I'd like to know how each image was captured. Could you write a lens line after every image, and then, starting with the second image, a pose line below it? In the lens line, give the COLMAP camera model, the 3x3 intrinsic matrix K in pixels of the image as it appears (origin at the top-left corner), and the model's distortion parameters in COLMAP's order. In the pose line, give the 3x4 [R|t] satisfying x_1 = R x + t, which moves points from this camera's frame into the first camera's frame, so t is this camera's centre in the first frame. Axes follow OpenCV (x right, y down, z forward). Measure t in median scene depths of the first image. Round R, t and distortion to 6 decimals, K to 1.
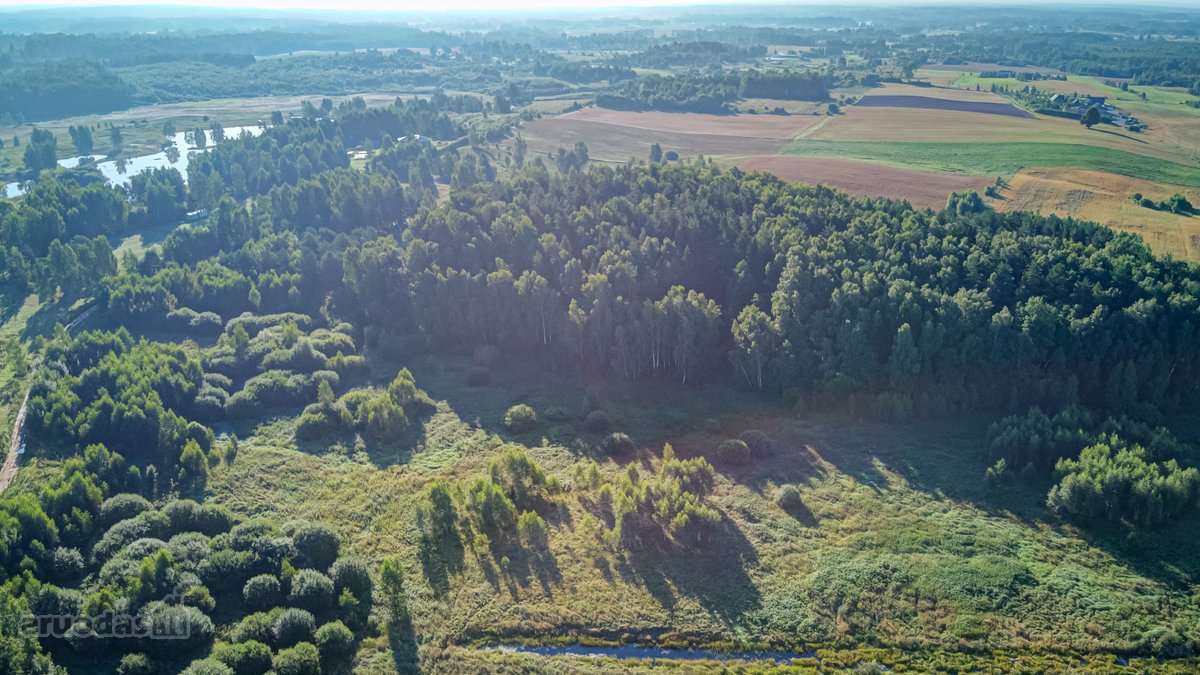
lens RADIAL K [[946.0, 0, 592.4], [0, 946.0, 342.4], [0, 0, 1]] dist [0.167678, -0.340687]
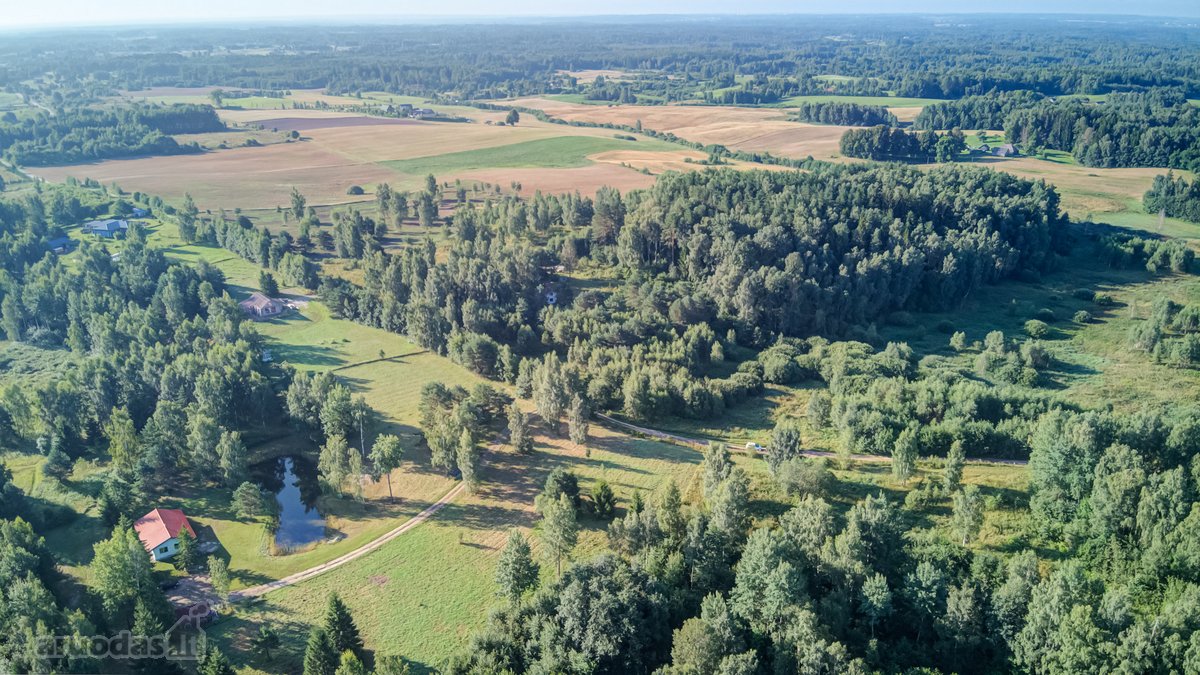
lens RADIAL K [[902.6, 0, 599.4], [0, 902.6, 336.1], [0, 0, 1]] dist [0.107449, -0.209698]
pose [[0.509592, -0.294501, 0.808446, -1.322395], [0.301566, 0.941130, 0.152748, -0.276167], [-0.805837, 0.165961, 0.568404, 0.653132]]
